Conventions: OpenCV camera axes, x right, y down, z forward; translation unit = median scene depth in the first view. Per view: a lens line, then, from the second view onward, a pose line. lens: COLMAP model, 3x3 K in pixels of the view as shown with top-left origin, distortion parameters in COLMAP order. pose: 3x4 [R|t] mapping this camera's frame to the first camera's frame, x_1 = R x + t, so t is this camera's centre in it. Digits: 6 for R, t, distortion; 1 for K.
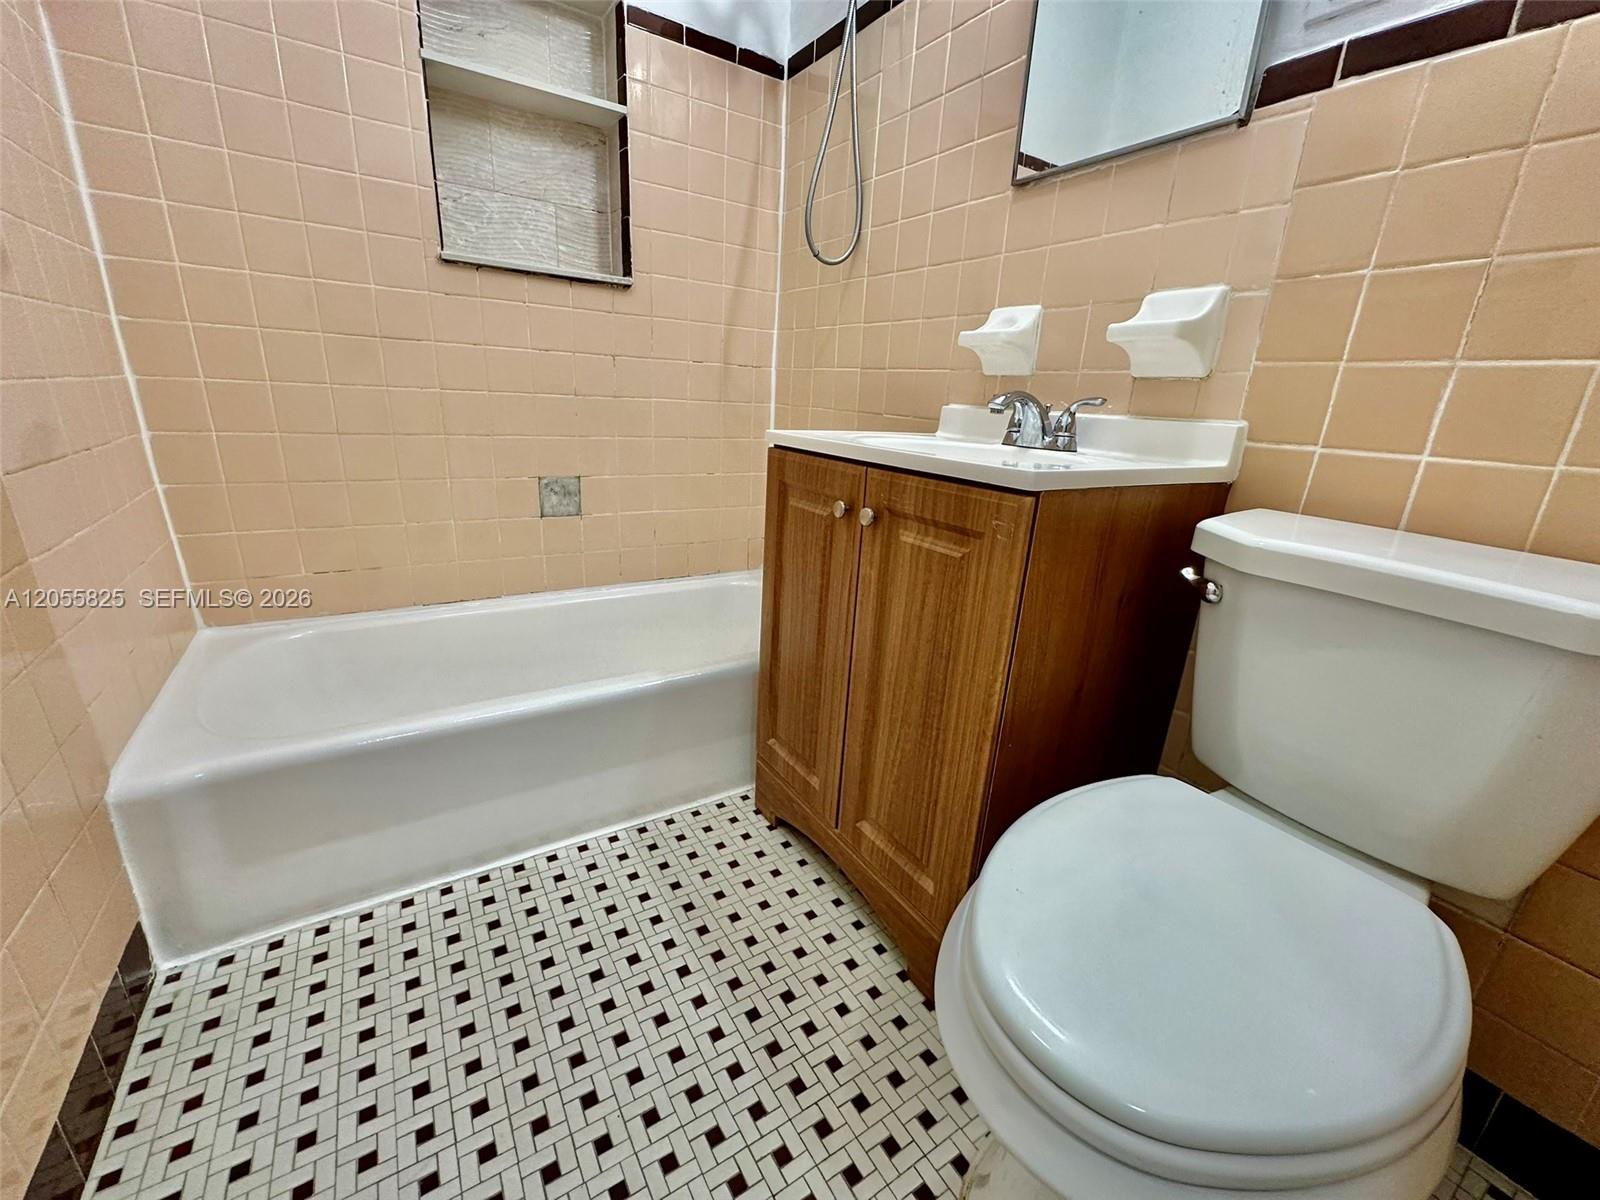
lens RADIAL K [[645.8, 0, 796.3], [0, 645.8, 596.6], [0, 0, 1]] dist [0.000509, -0.000063]
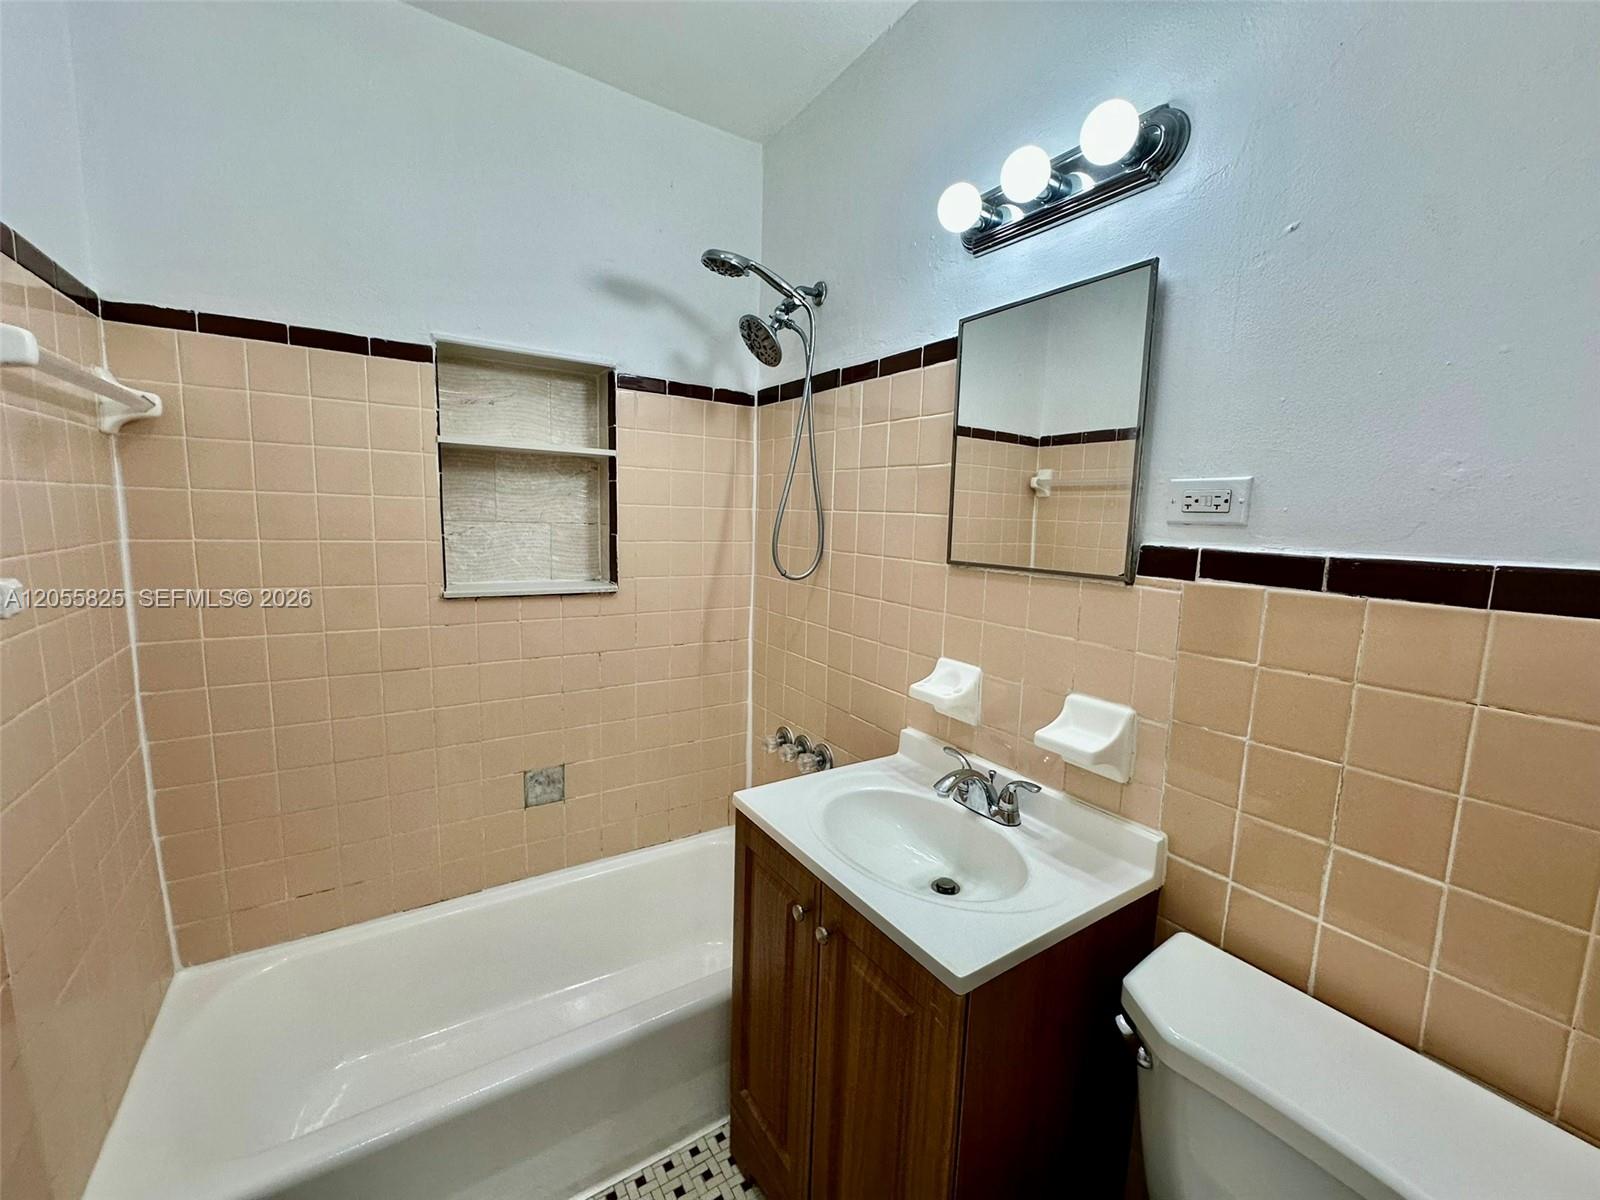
lens RADIAL K [[644.1, 0, 796.9], [0, 644.1, 599.5], [0, 0, 1]] dist [-0.003294, 0.000756]
pose [[0.999687, -0.023302, 0.009070, 0.045039], [0.024515, 0.984804, -0.171932, -0.307633], [-0.004926, 0.172101, 0.985067, -0.087029]]
